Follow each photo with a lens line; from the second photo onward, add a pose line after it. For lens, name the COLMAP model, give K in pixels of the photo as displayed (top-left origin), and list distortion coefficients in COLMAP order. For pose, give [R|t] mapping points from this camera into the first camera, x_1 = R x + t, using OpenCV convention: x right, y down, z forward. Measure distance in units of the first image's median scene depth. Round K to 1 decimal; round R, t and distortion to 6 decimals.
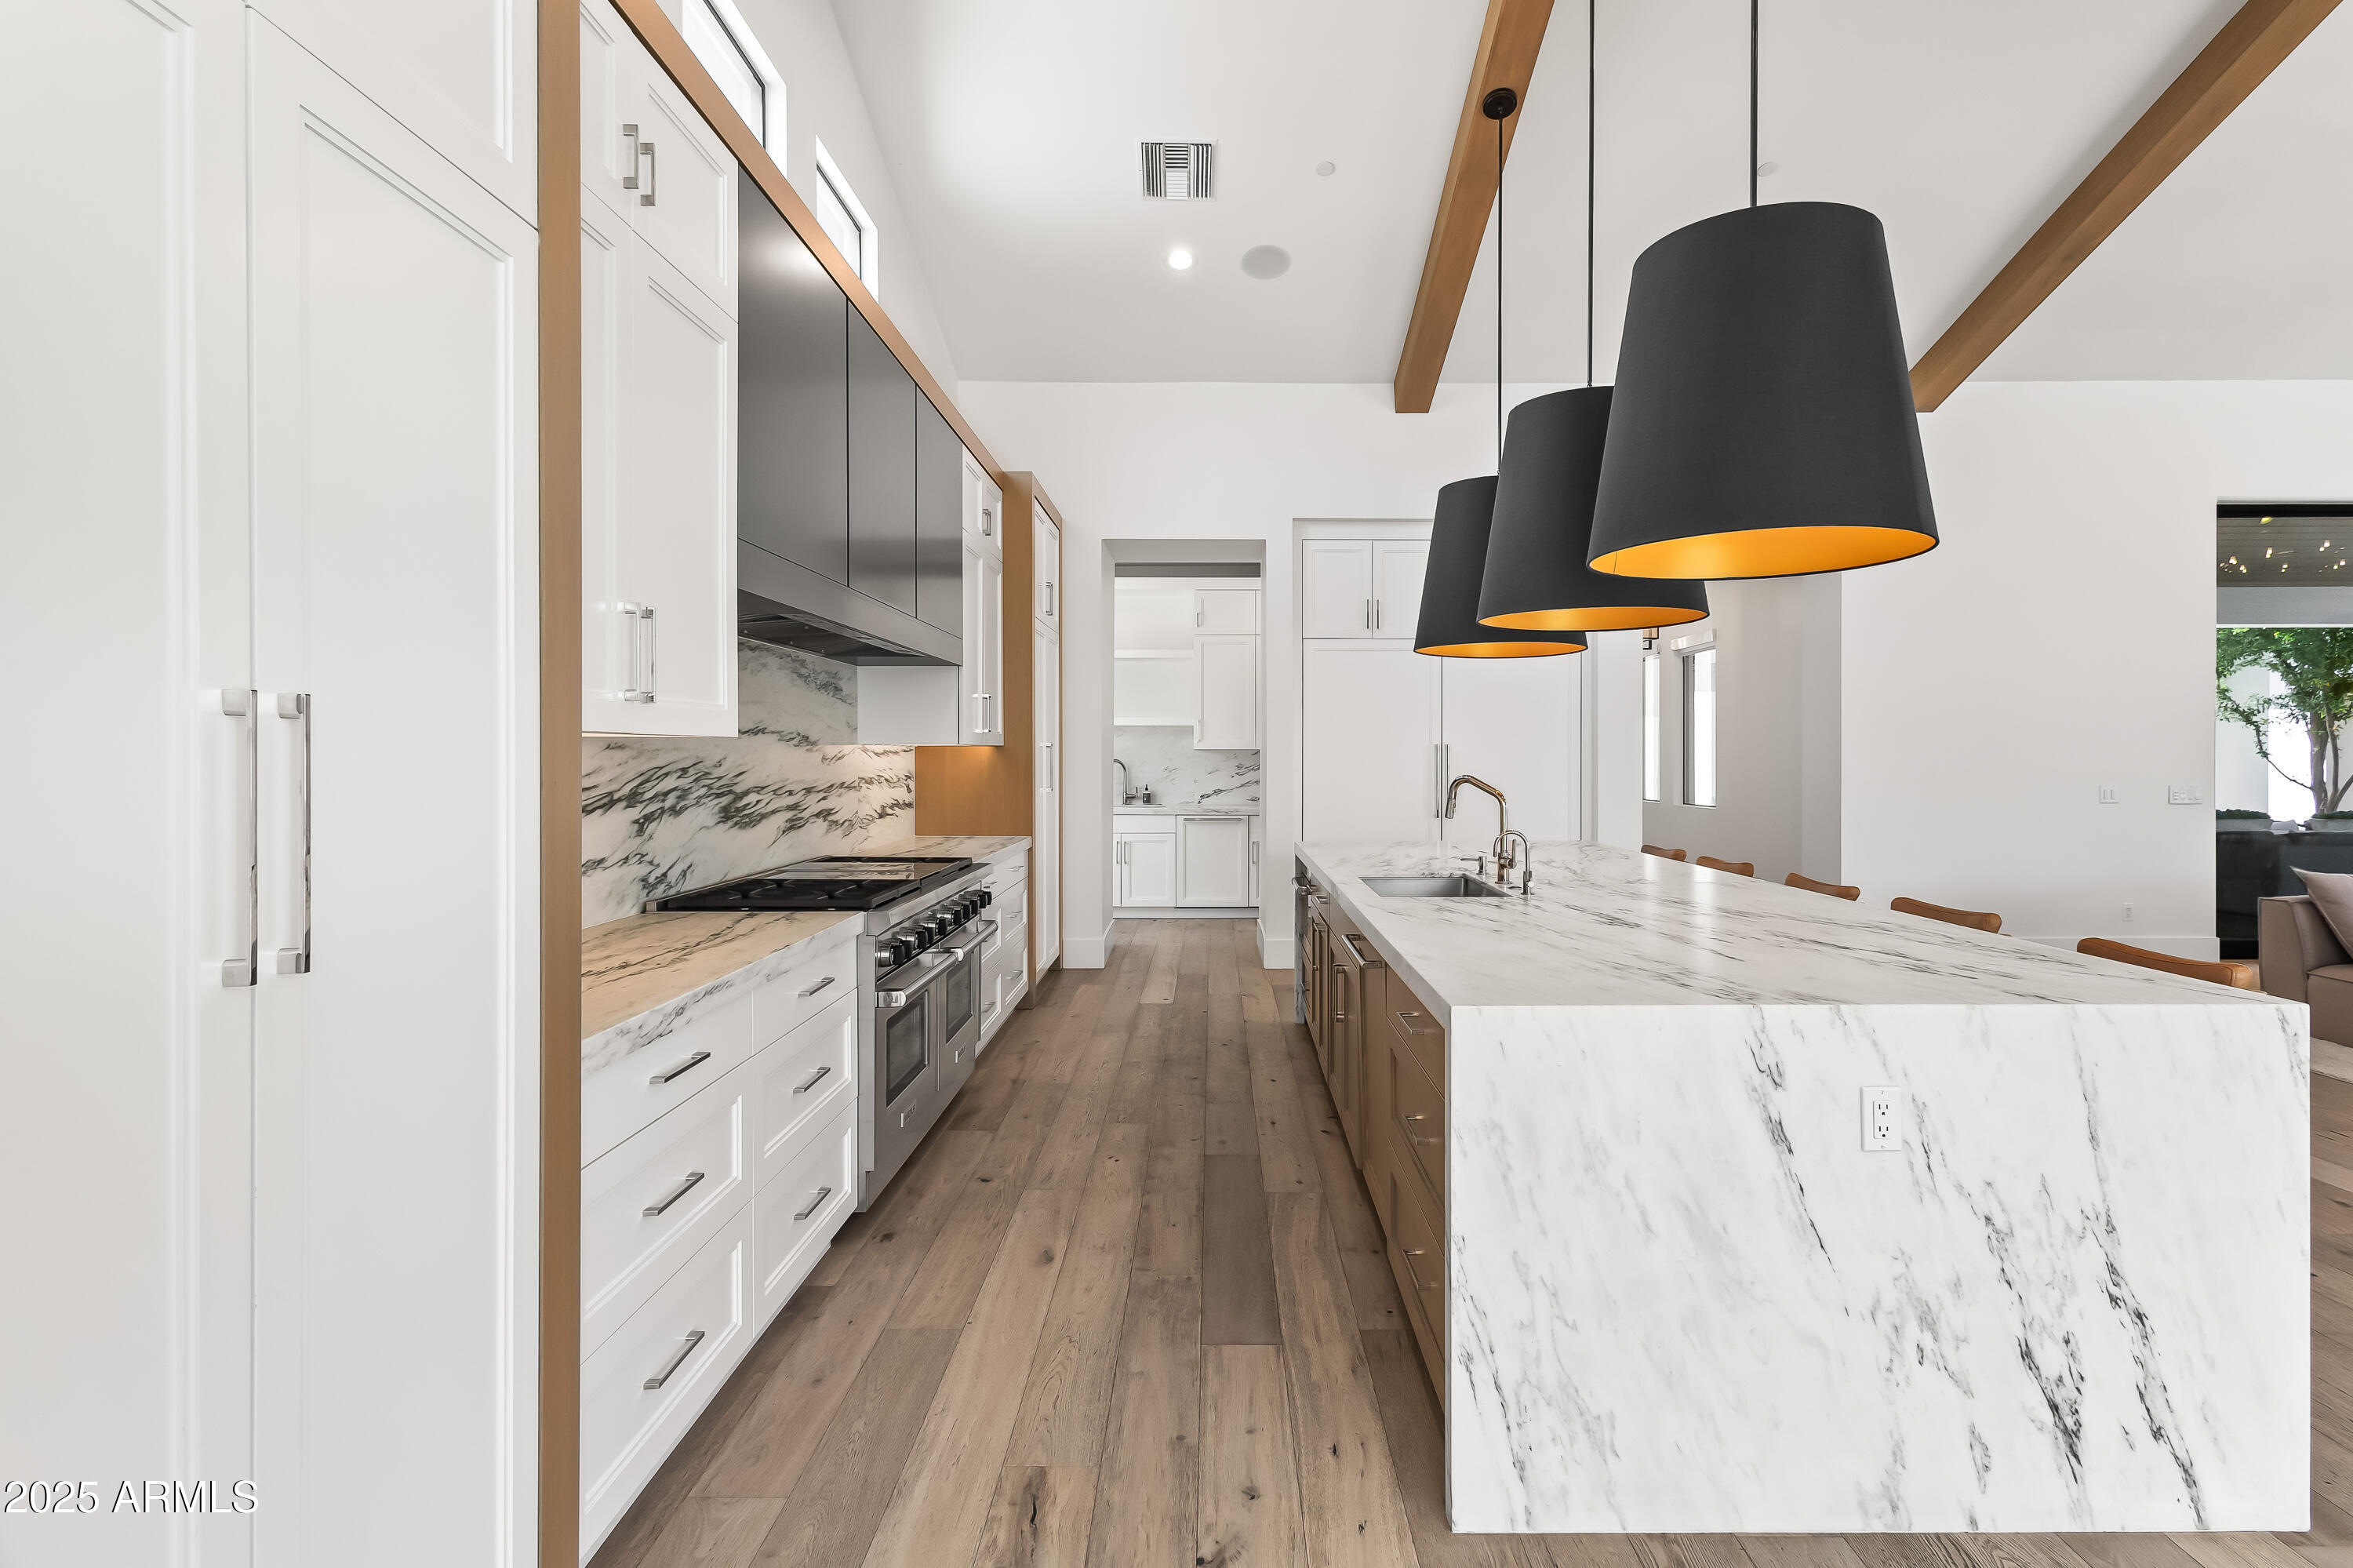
lens RADIAL K [[1166.3, 0, 1221.5], [0, 1166.3, 758.1], [0, 0, 1]] dist [0.003612, 0.000718]
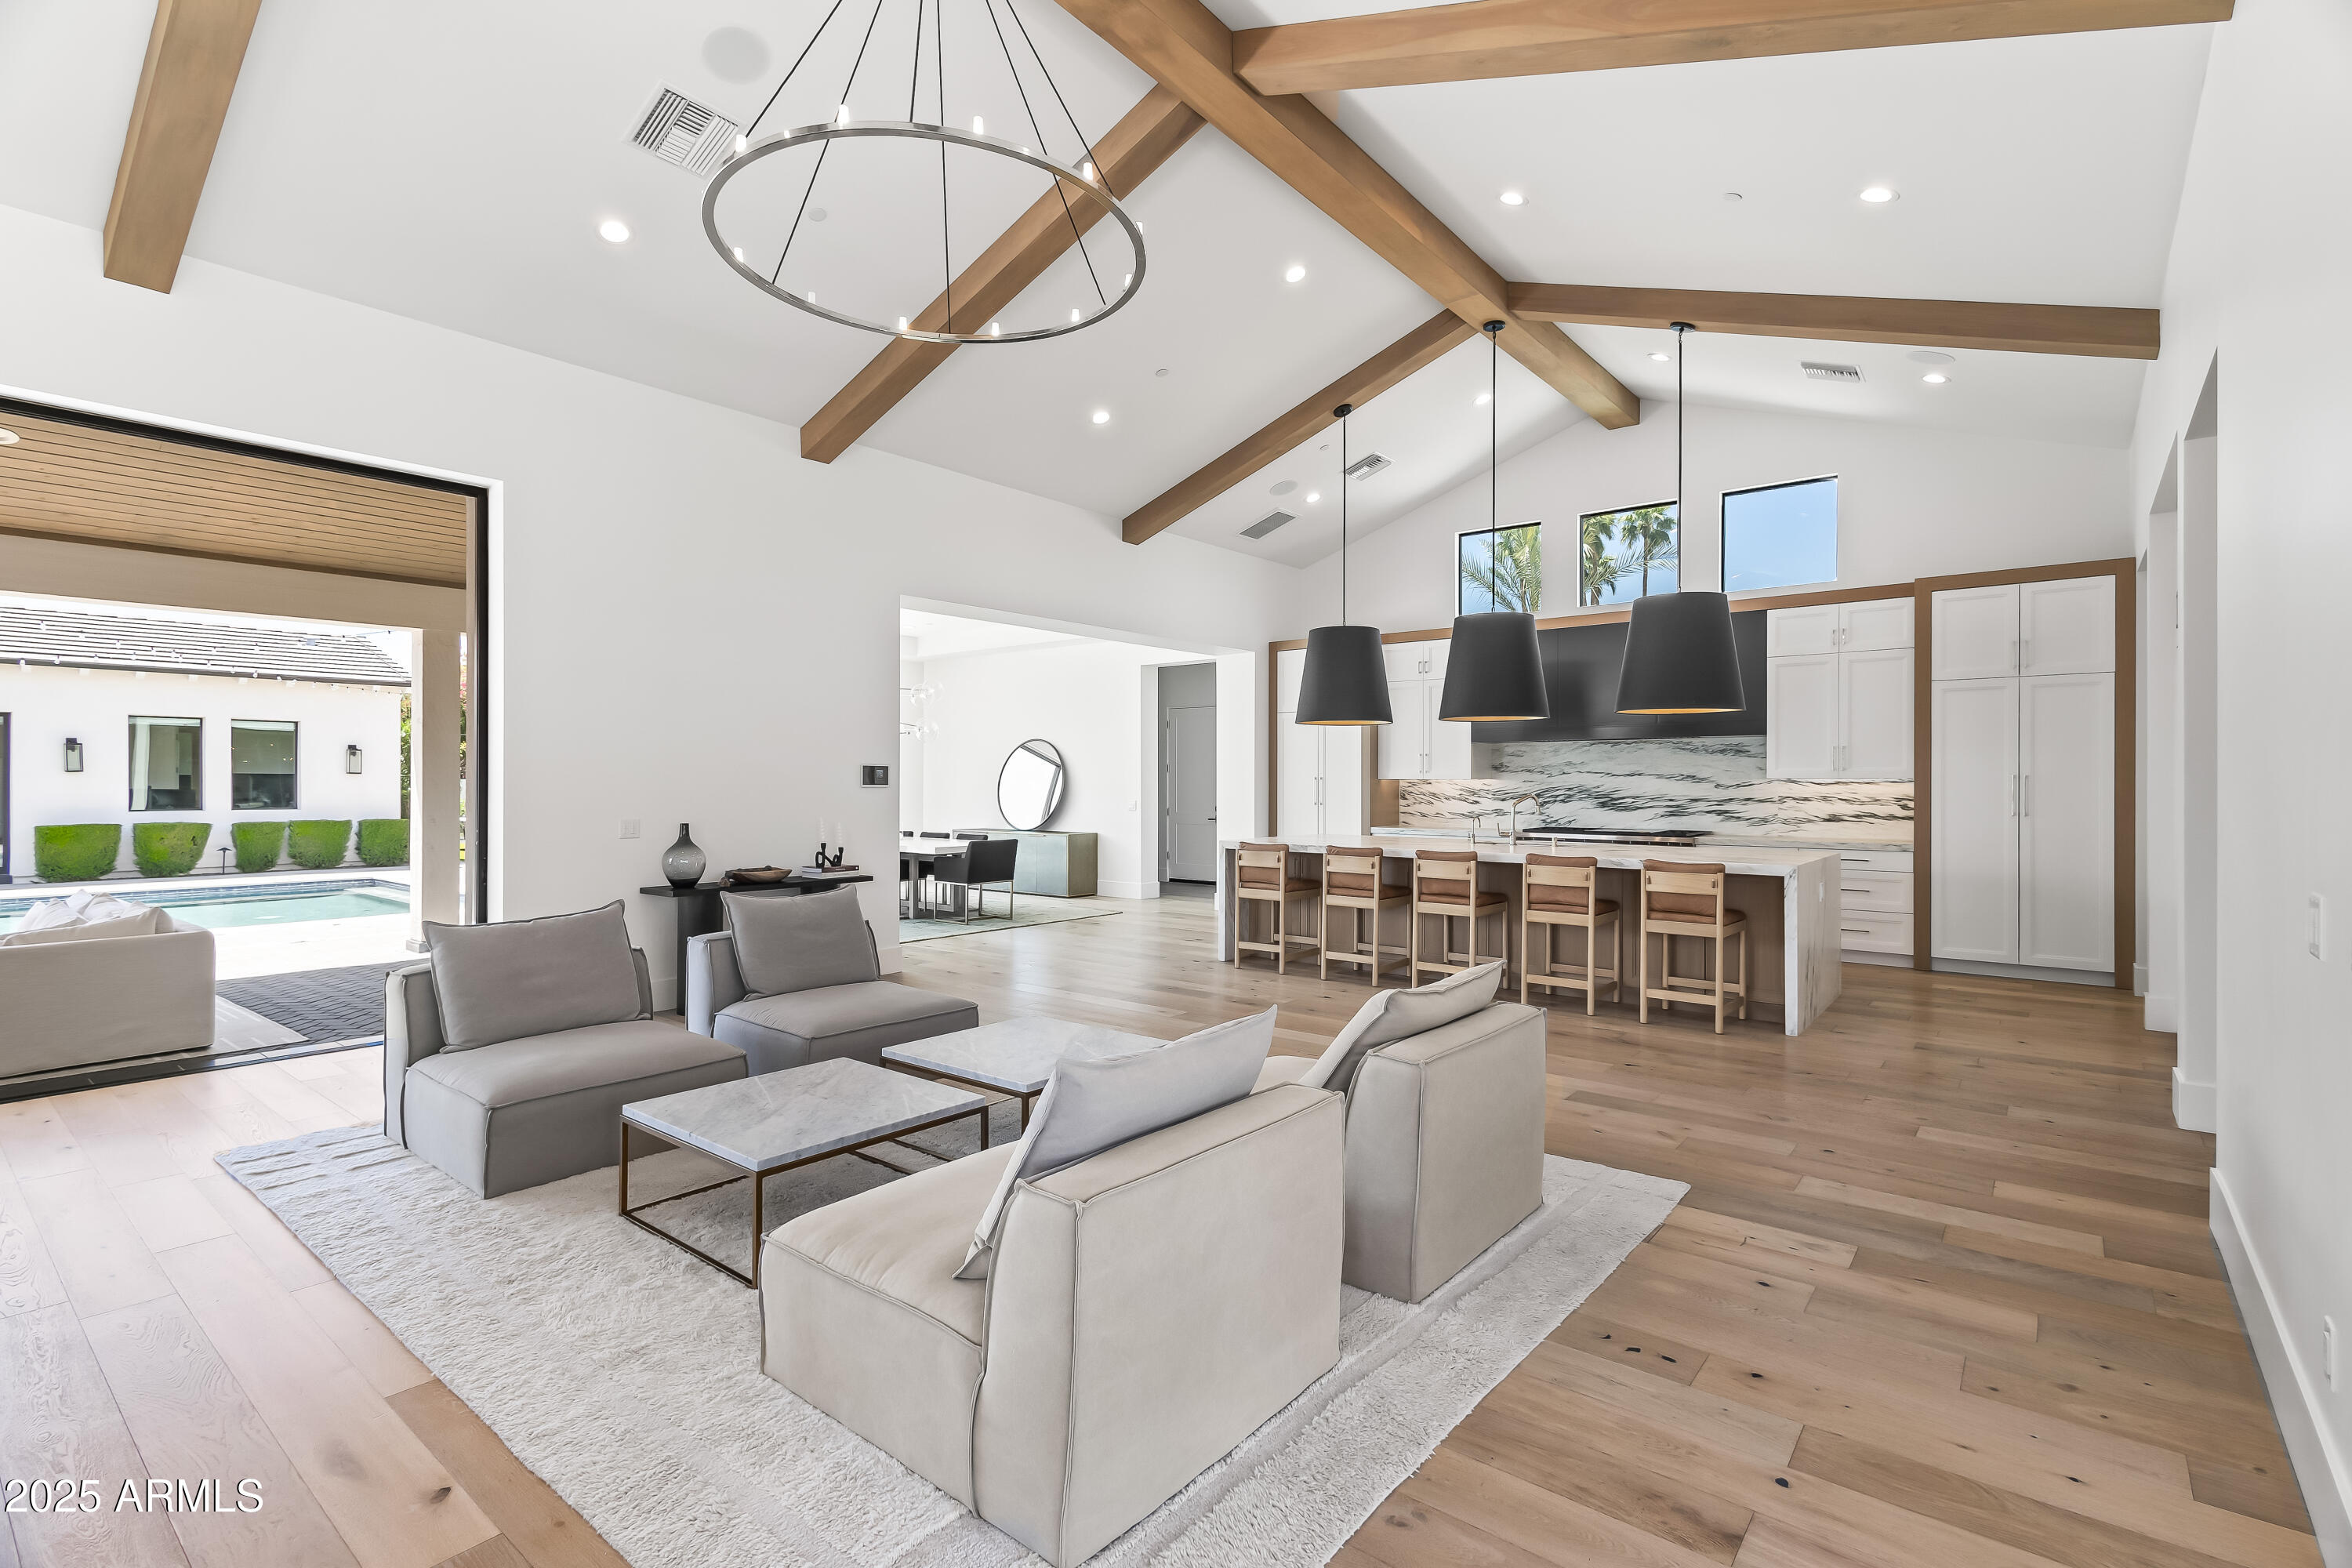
lens RADIAL K [[1086.9, 0, 1171.6], [0, 1086.9, 784.5], [0, 0, 1]] dist [0.005602, 0.000440]
pose [[-0.638540, 0.002107, -0.769586, 2.673528], [-0.002439, 0.999986, 0.004762, -0.013400], [0.769585, 0.004917, -0.638525, 2.216720]]
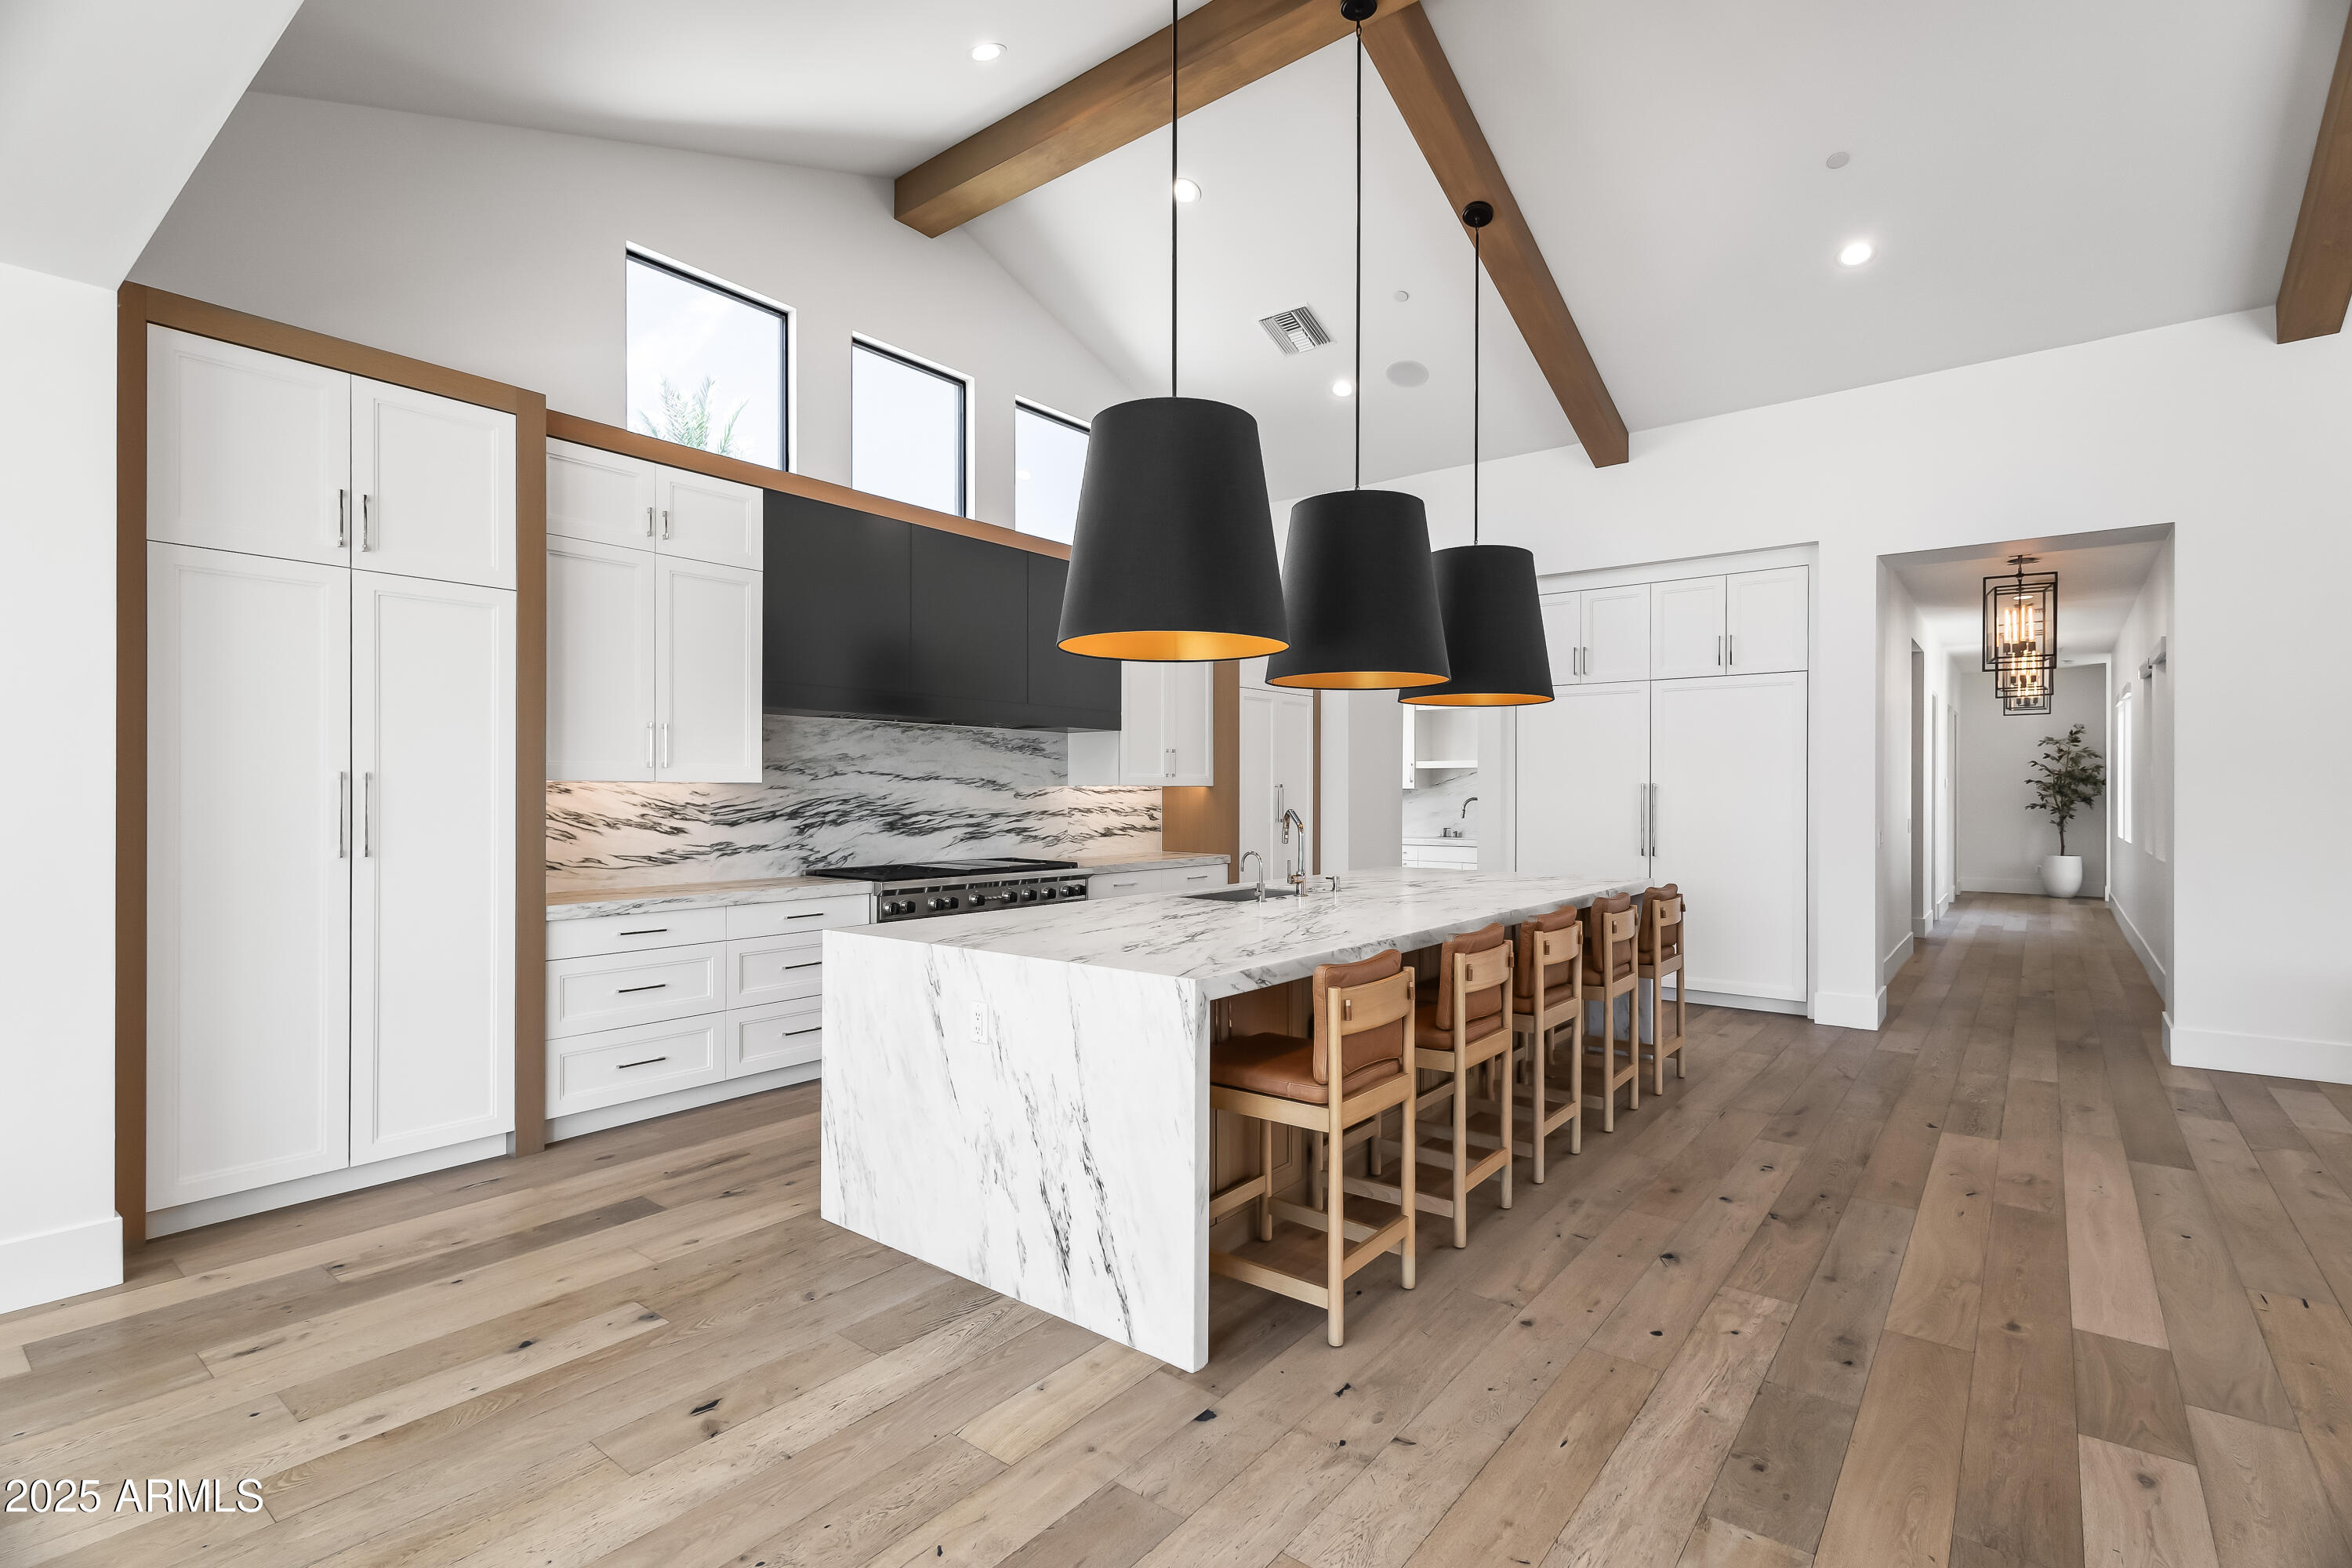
lens RADIAL K [[1088.3, 0, 1181.8], [0, 1088.3, 792.9], [0, 0, 1]] dist [0.006317, 0.000637]
pose [[0.782157, 0.002228, -0.623077, 1.081543], [-0.004505, 0.999988, -0.002080, -0.000343], [0.623065, 0.004434, 0.782158, 0.009344]]
